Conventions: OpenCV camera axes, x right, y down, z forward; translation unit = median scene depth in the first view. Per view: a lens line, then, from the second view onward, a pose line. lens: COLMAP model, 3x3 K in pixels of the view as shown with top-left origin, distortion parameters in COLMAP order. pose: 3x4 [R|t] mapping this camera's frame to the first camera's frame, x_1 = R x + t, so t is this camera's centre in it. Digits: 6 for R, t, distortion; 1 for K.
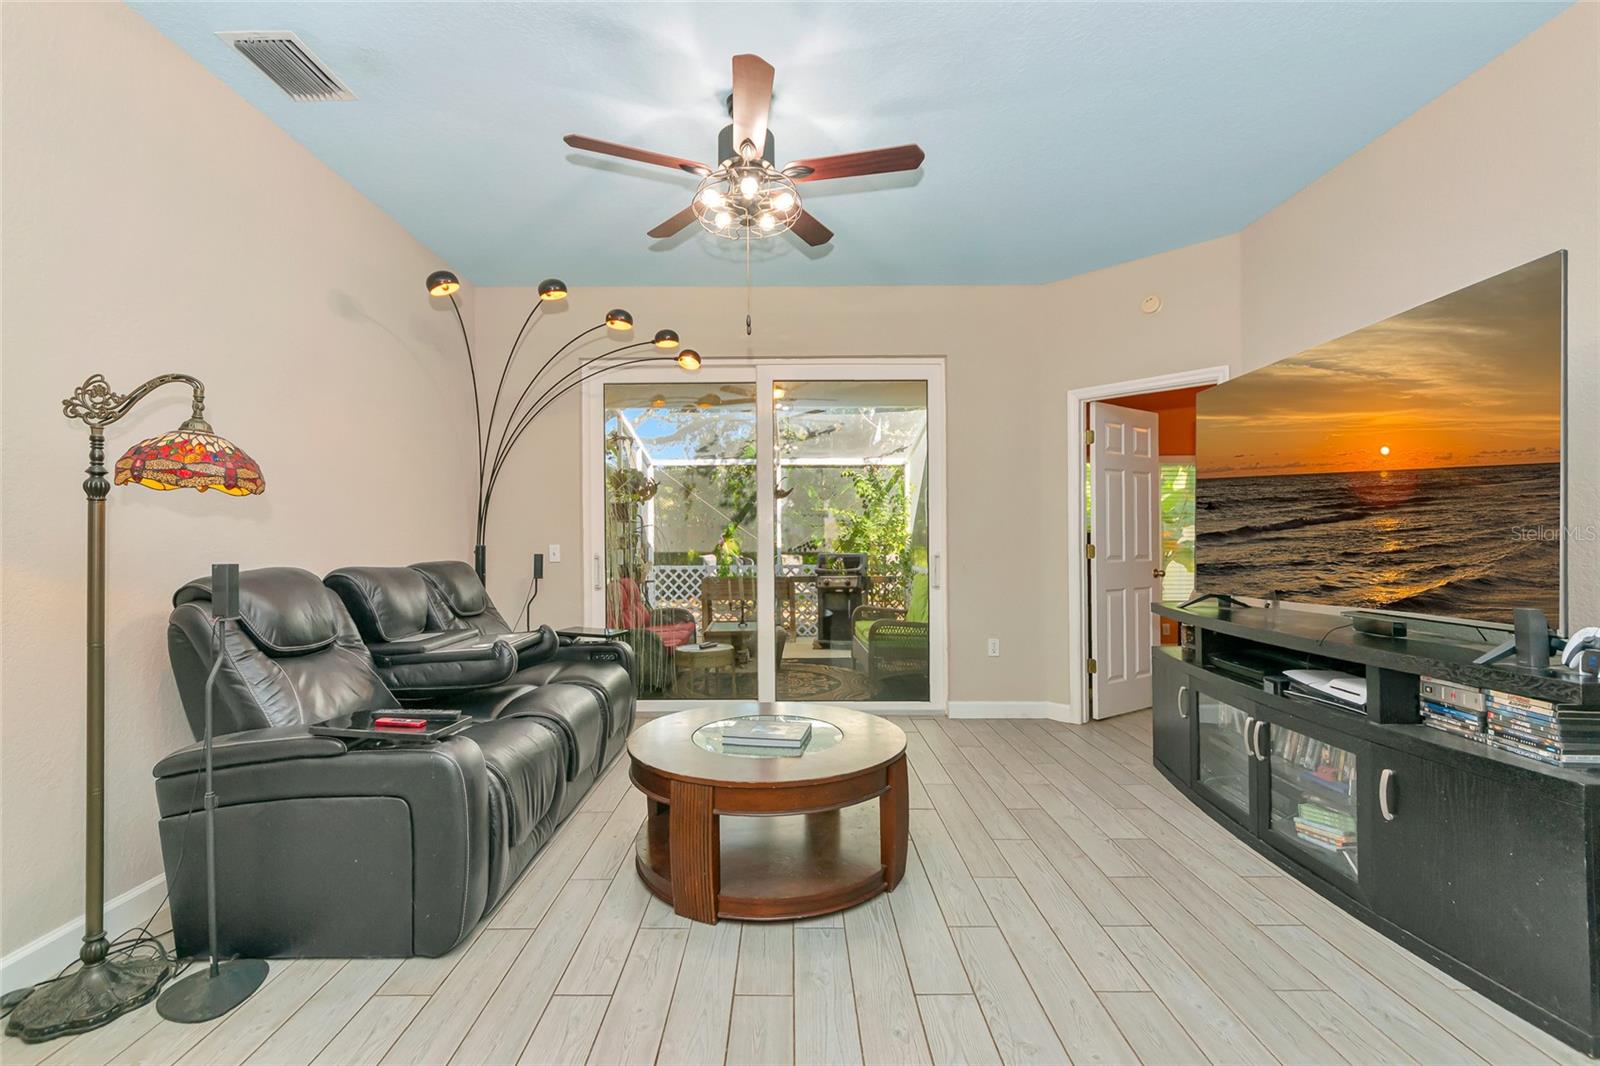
lens RADIAL K [[679.5, 0, 794.6], [0, 679.5, 527.6], [0, 0, 1]] dist [-0.001265, -0.000353]
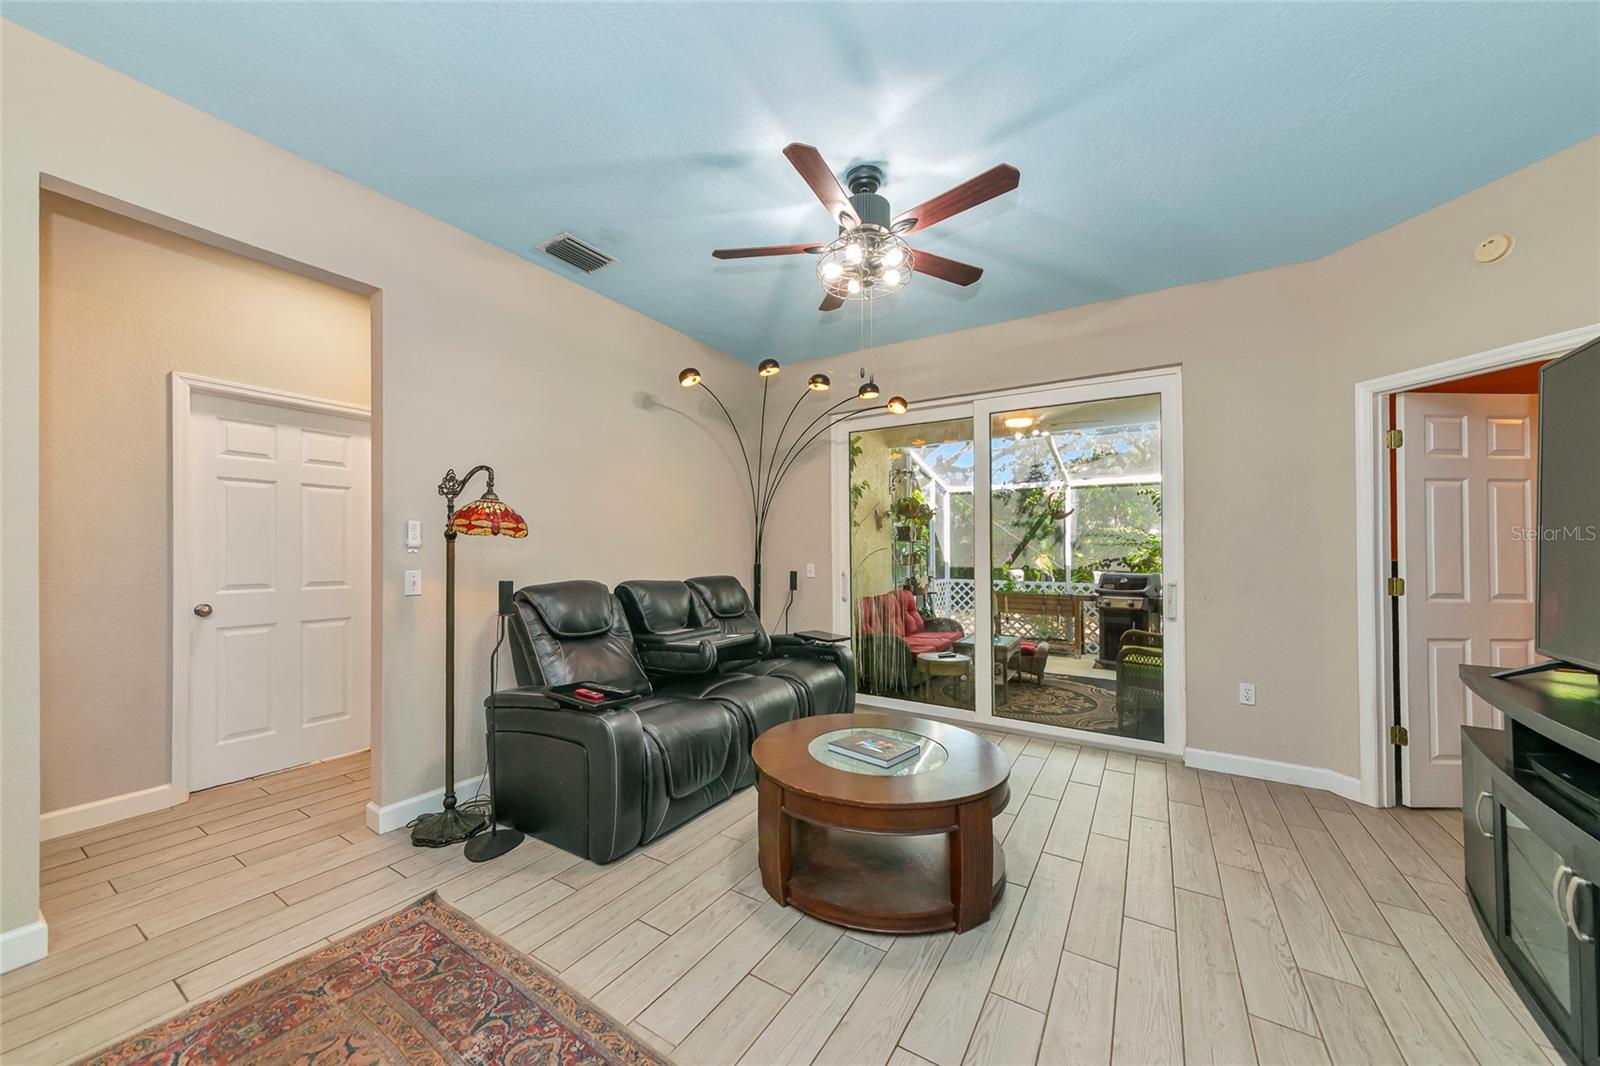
lens RADIAL K [[572.0, 0, 805.2], [0, 572.0, 541.3], [0, 0, 1]] dist [0.001987, 0.000198]
pose [[0.851564, -0.000235, -0.524251, 0.317880], [0.000094, 1.000000, -0.000294, -0.026349], [0.524251, 0.000201, 0.851564, 0.143683]]
